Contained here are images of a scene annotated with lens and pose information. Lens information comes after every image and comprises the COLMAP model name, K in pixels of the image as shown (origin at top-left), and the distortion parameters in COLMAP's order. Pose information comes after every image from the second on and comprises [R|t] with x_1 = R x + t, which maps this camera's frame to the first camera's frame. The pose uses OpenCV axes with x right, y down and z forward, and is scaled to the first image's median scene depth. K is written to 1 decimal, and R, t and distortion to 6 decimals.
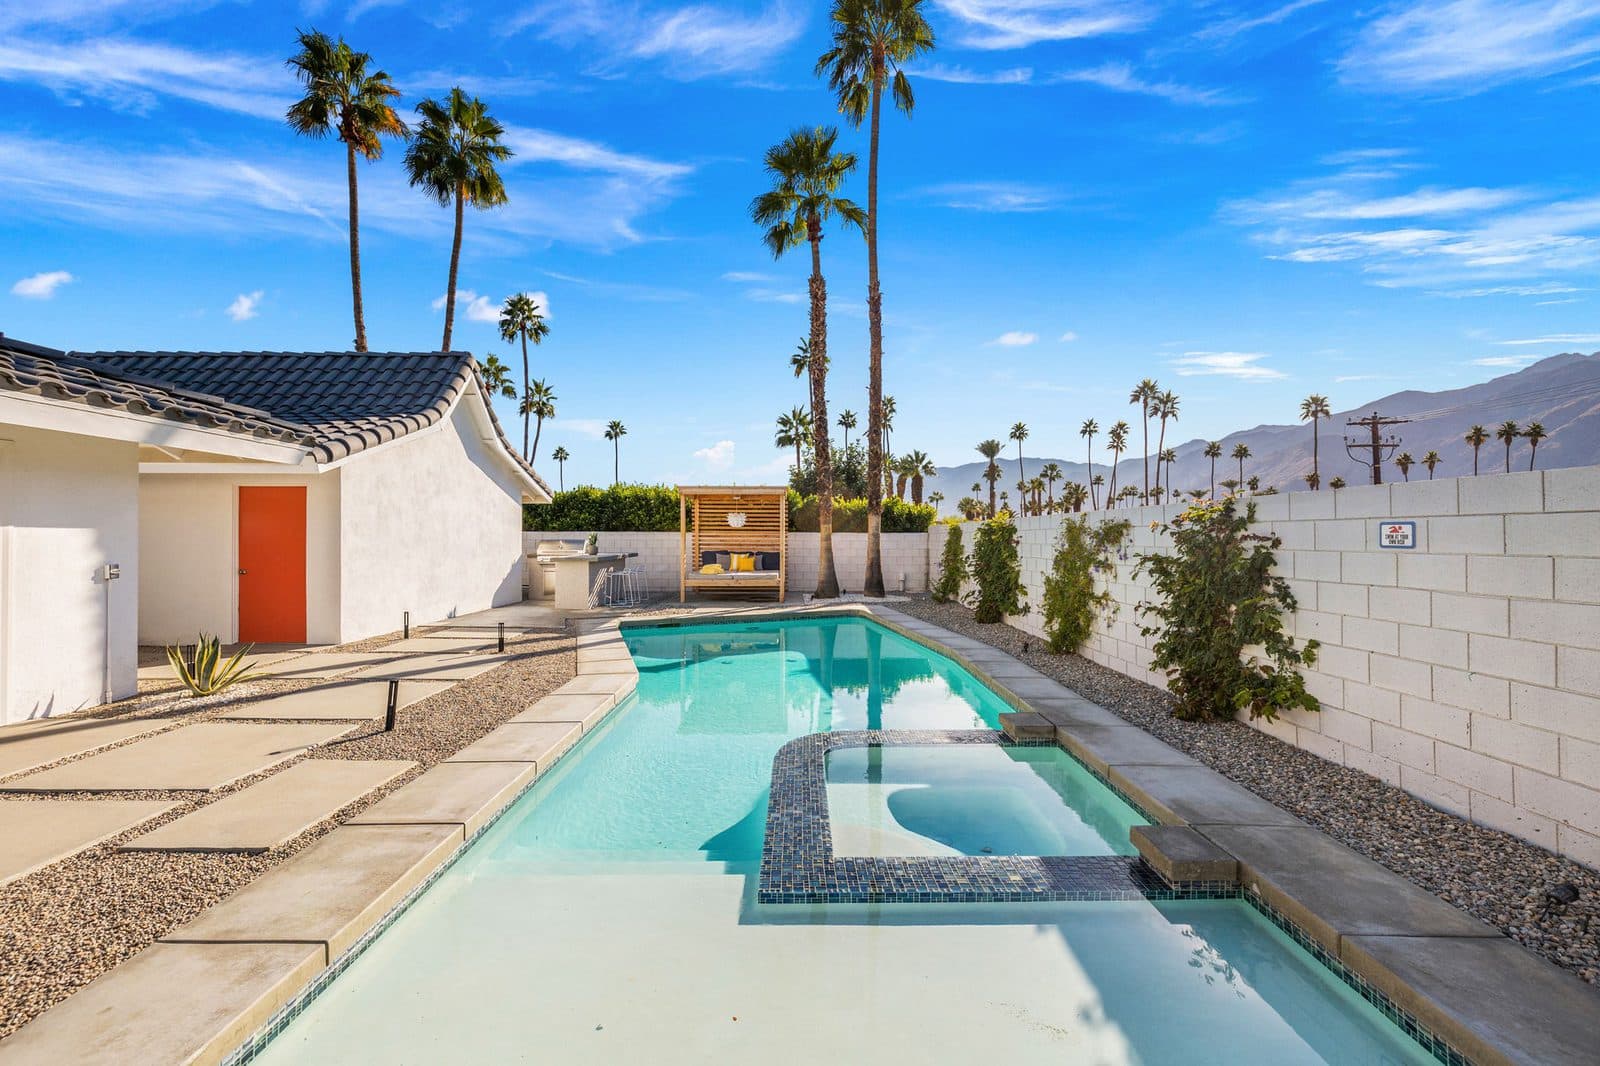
lens RADIAL K [[683.8, 0, 798.0], [0, 683.8, 531.3], [0, 0, 1]] dist [0.000198, 0.000427]
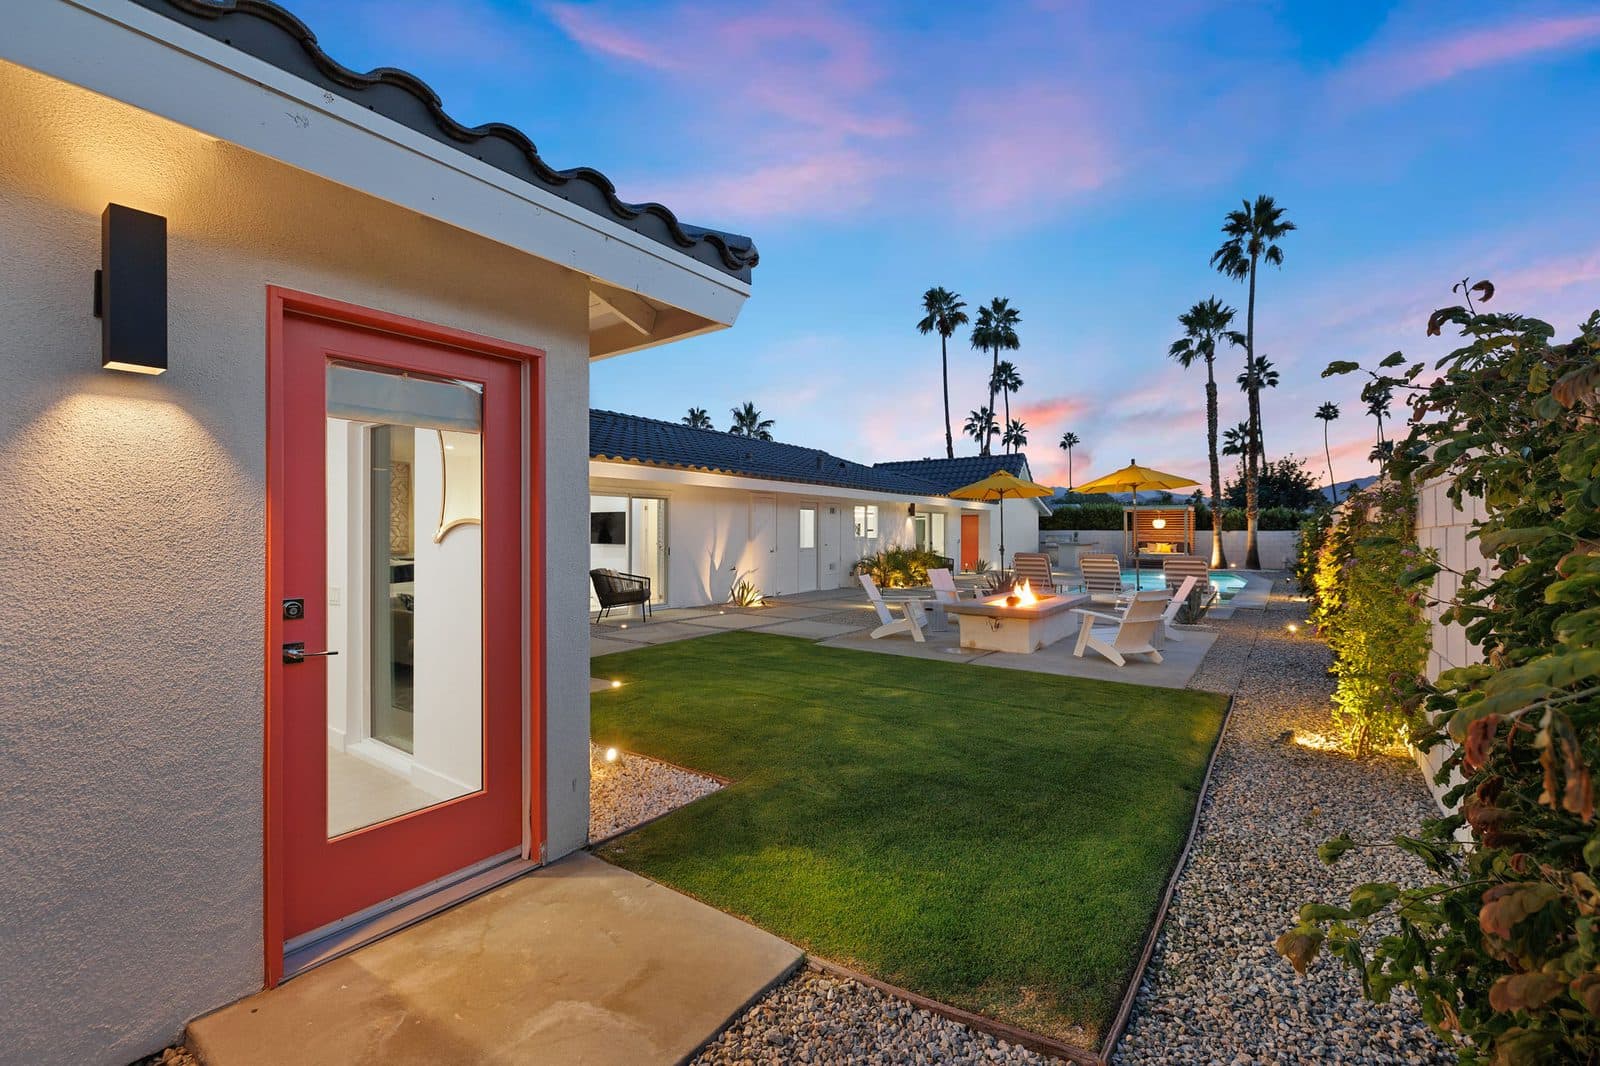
lens RADIAL K [[670.2, 0, 800.0], [0, 670.2, 533.0], [0, 0, 1]] dist [0.000237, -0.000385]
pose [[0.805081, 0.000713, -0.593164, 0.188867], [0.001750, 0.999992, 0.003578, -0.000185], [0.593162, -0.003919, 0.805073, -0.940444]]
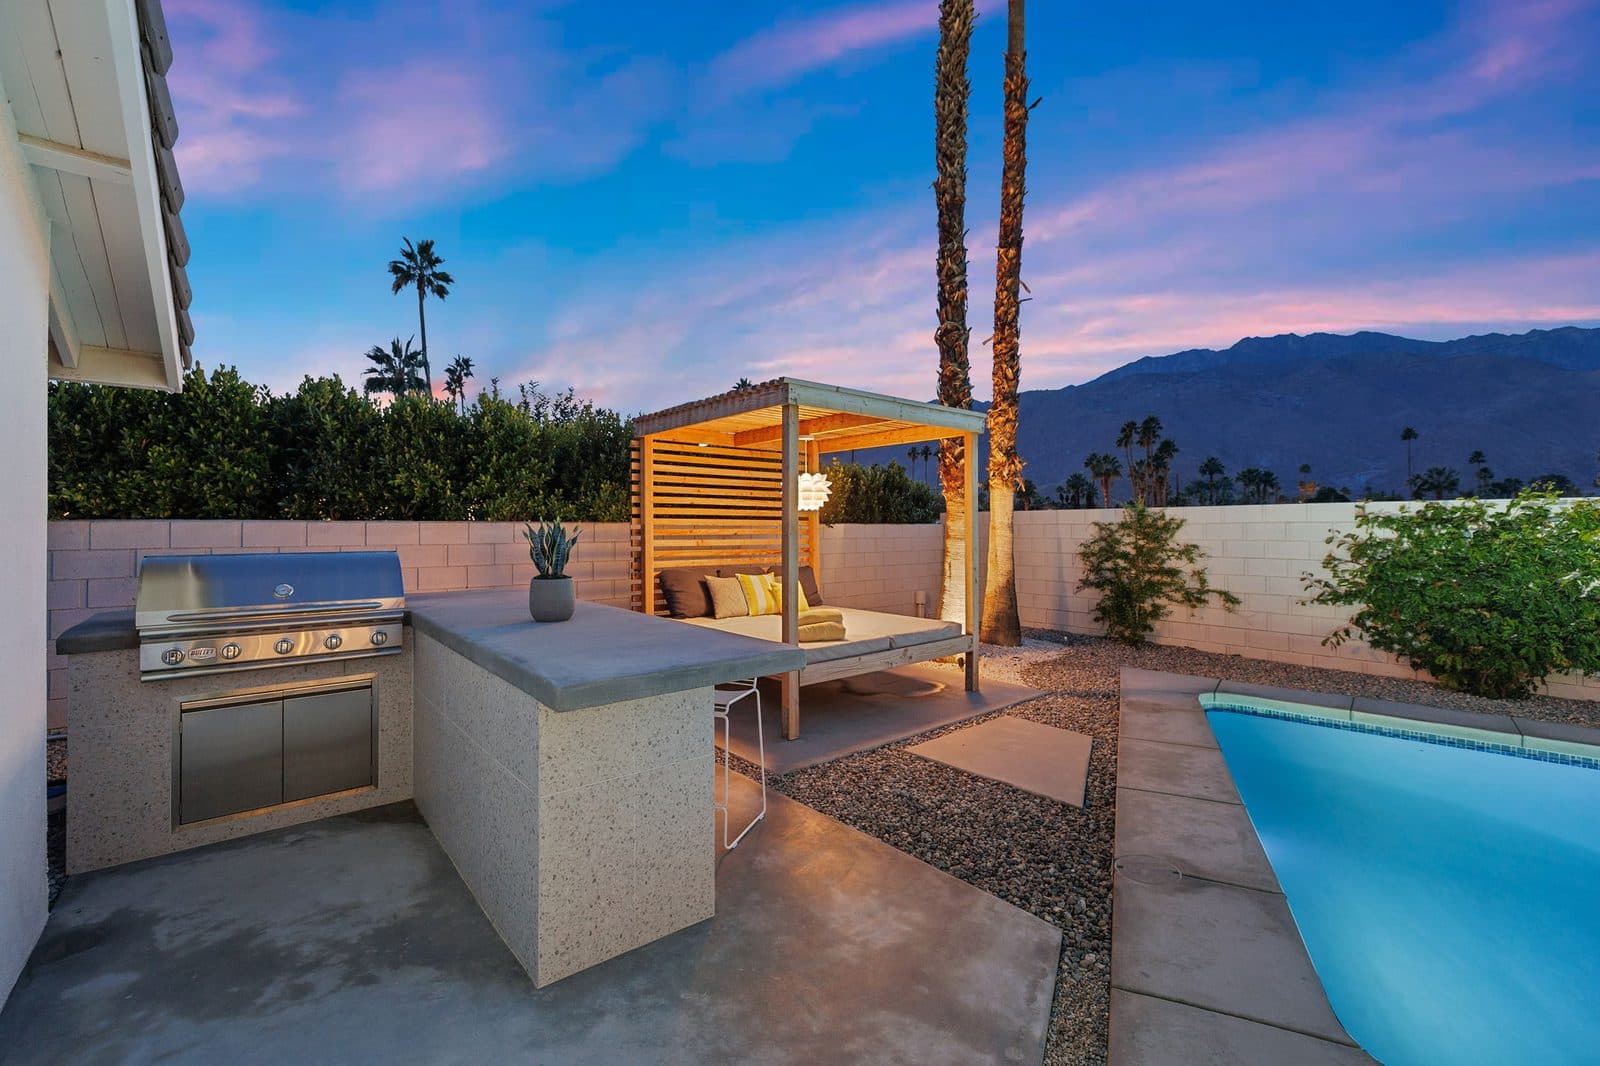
lens RADIAL K [[667.6, 0, 804.1], [0, 667.6, 537.0], [0, 0, 1]] dist [0.000396, 0.000103]
pose [[0.776594, -0.013442, 0.629858, -0.315905], [-0.001638, 0.999726, 0.023355, 0.000846], [-0.629999, -0.019169, 0.776359, 0.647573]]
